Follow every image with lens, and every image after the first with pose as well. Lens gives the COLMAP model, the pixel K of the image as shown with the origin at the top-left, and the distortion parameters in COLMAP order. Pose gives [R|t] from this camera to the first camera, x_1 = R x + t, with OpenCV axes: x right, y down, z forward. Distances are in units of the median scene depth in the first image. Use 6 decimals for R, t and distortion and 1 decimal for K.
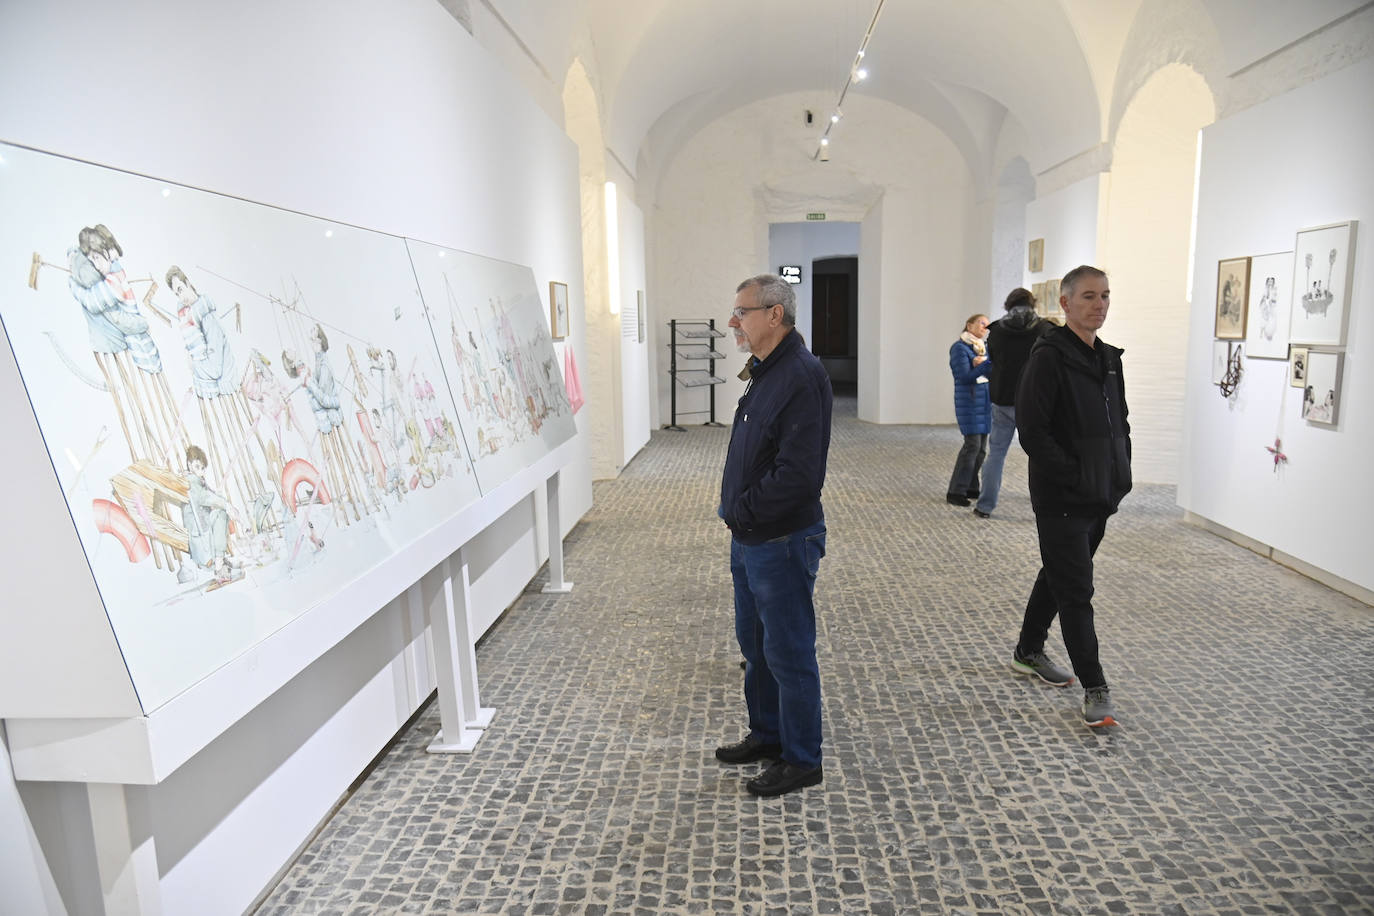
lens RADIAL K [[910.0, 0, 683.6], [0, 910.0, 463.9], [0, 0, 1]] dist [-0.040216, 0.001347]
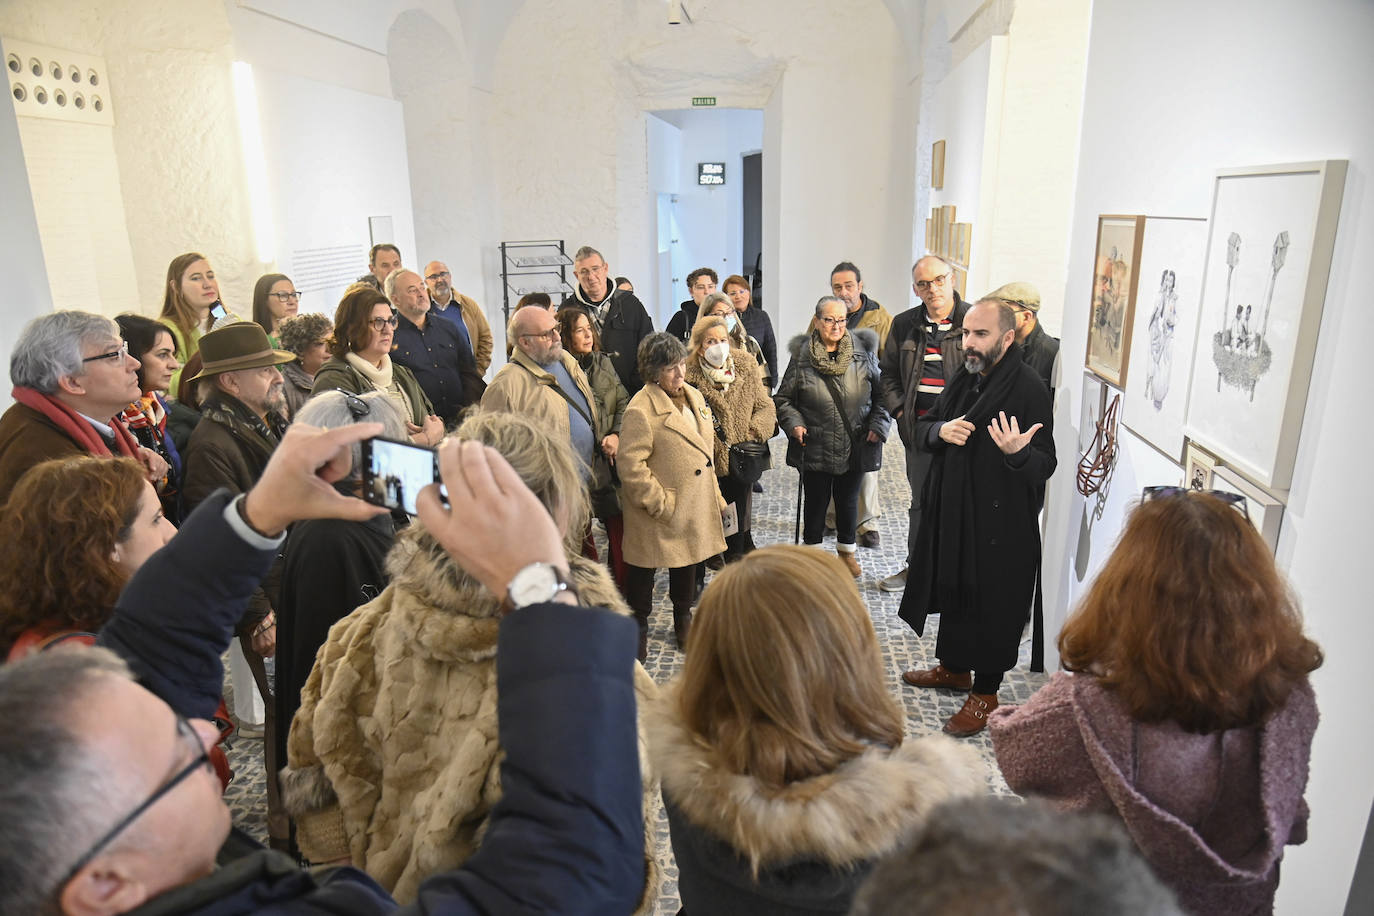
lens RADIAL K [[910.0, 0, 683.6], [0, 910.0, 463.9], [0, 0, 1]] dist [-0.040216, 0.001347]
pose [[0.998308, 0.020689, -0.054349, 0.339781], [-0.013726, 0.991999, 0.125498, -0.128063], [0.056510, -0.124540, 0.990604, 0.406171]]
